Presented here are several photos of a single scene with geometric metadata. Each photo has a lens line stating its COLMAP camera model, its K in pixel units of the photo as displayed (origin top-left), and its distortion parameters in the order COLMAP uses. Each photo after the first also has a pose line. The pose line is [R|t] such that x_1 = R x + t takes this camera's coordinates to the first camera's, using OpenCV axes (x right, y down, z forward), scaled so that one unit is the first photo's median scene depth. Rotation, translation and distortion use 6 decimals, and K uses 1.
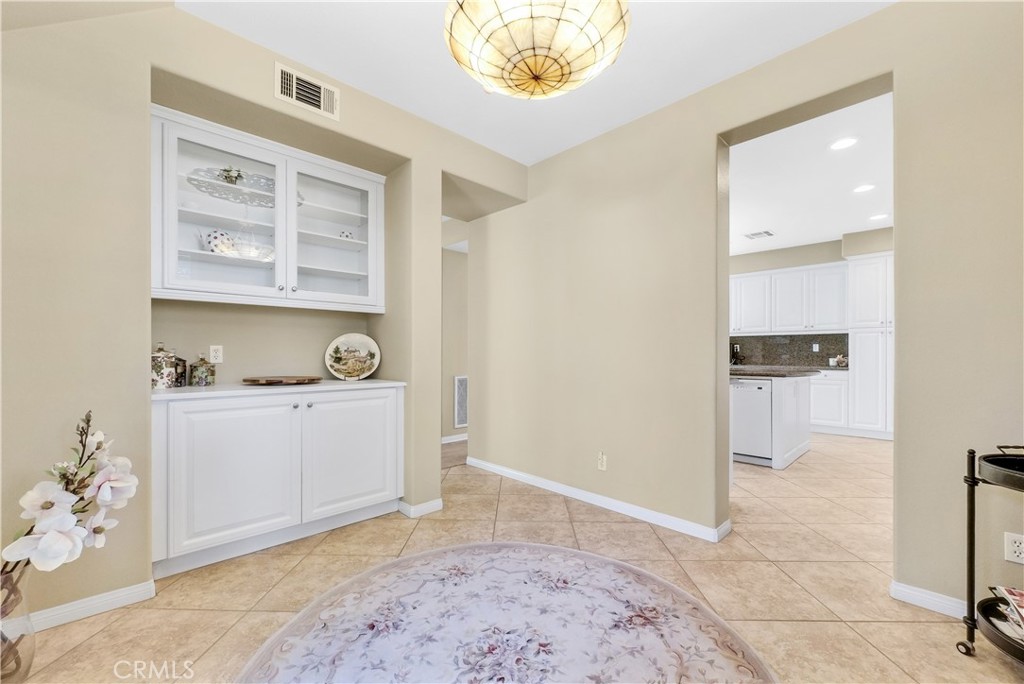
lens RADIAL K [[415.9, 0, 508.9], [0, 415.9, 352.1], [0, 0, 1]] dist [-0.000441, 0.000055]
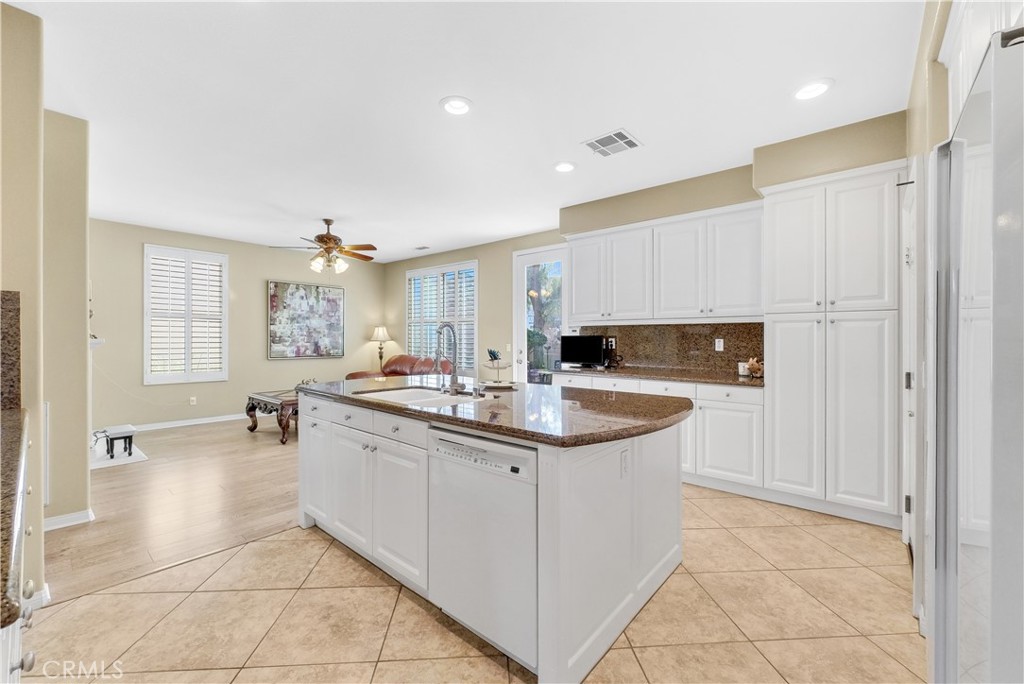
lens RADIAL K [[415.9, 0, 508.7], [0, 415.9, 335.6], [0, 0, 1]] dist [-0.000441, 0.000055]
pose [[0.995833, 0.001867, 0.091179, 0.384753], [-0.001265, 0.999977, -0.006656, -0.020947], [-0.091189, 0.006513, 0.995812, 0.428816]]
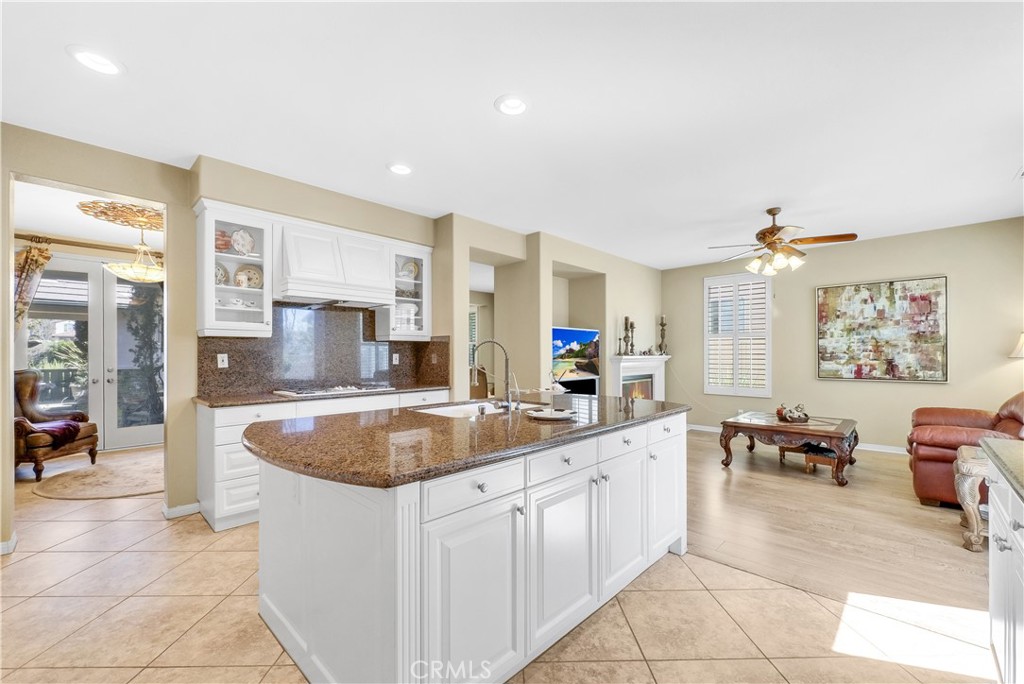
lens RADIAL K [[415.9, 0, 508.0], [0, 415.9, 355.9], [0, 0, 1]] dist [-0.000441, 0.000055]
pose [[0.046482, -0.003062, -0.998914, 0.786712], [0.003741, 0.999989, -0.002891, -0.017166], [0.998912, -0.003602, 0.046493, 0.856360]]
